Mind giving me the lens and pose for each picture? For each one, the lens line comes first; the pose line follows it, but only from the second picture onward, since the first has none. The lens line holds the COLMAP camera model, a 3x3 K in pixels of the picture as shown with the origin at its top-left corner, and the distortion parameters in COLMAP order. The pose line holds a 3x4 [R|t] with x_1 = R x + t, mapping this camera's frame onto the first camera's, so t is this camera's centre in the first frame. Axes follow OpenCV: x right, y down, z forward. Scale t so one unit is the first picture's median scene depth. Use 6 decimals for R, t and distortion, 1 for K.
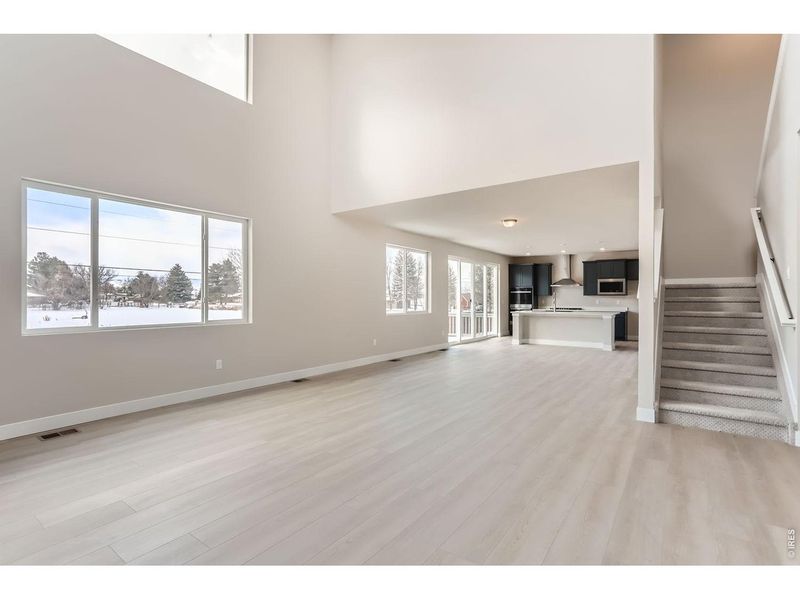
lens RADIAL K [[389.2, 0, 400.5], [0, 389.2, 296.3], [0, 0, 1]] dist [-0.012800, 0.000334]
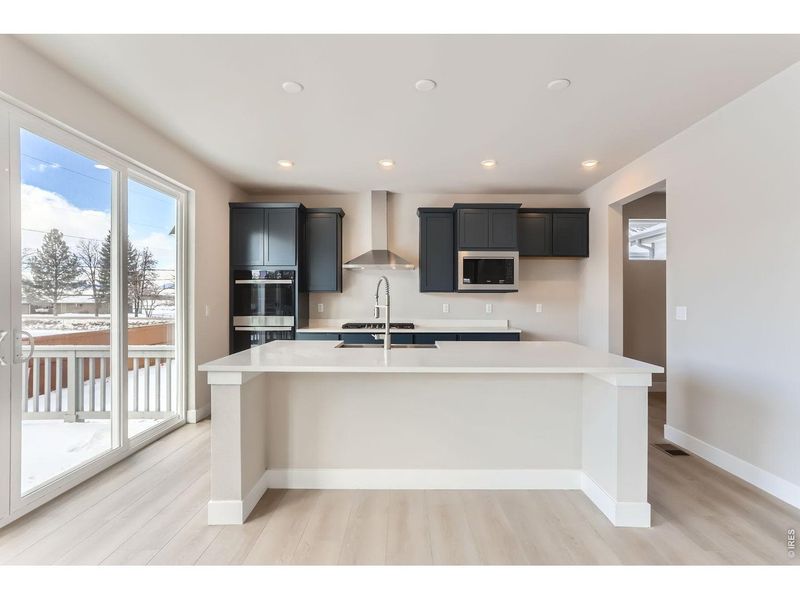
lens RADIAL K [[389.2, 0, 401.3], [0, 389.2, 297.3], [0, 0, 1]] dist [-0.012800, 0.000334]
pose [[0.815391, 0.003289, 0.578902, 0.218956], [-0.002446, 0.999995, -0.002236, 0.004196], [-0.578906, 0.000407, 0.815394, 0.676322]]
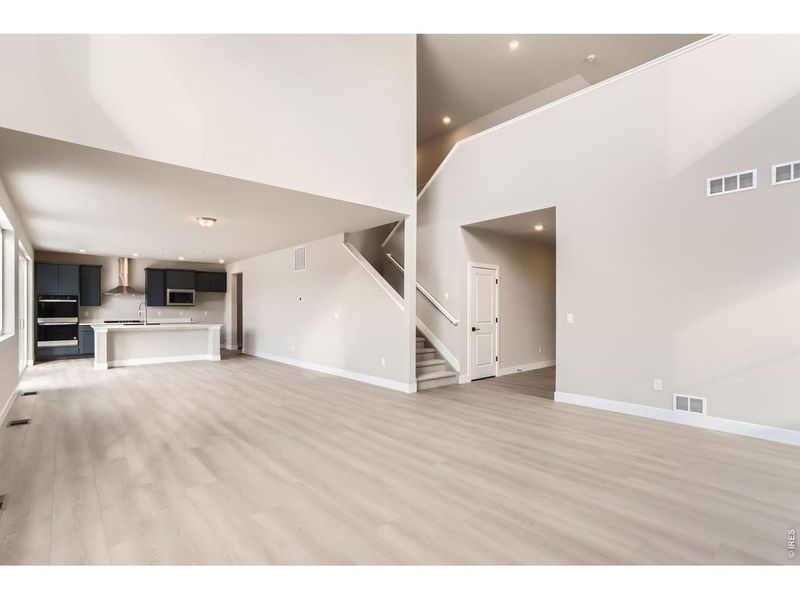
lens RADIAL K [[389.2, 0, 404.6], [0, 389.2, 308.4], [0, 0, 1]] dist [-0.012800, 0.000334]
pose [[0.220467, -0.000393, 0.975394, -0.268909], [-0.006367, 0.999978, 0.001842, -0.002152], [-0.975374, -0.006616, 0.220460, 0.219637]]
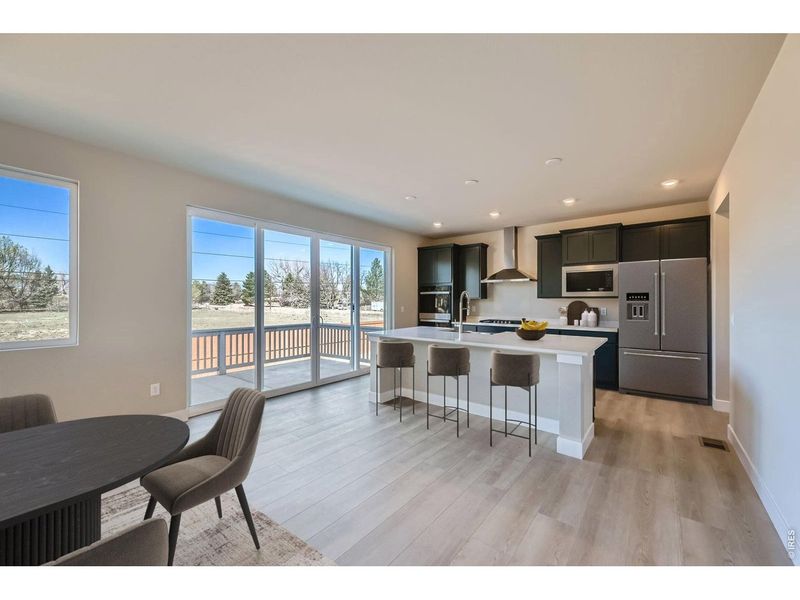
lens RADIAL K [[321.5, 0, 398.0], [0, 321.5, 299.6], [0, 0, 1]] dist [0.003761, 0.000184]
pose [[0.998431, -0.000597, -0.055988, 0.299171], [0.000594, 1.000000, -0.000072, -0.000469], [0.055988, 0.000038, 0.998431, 0.532621]]
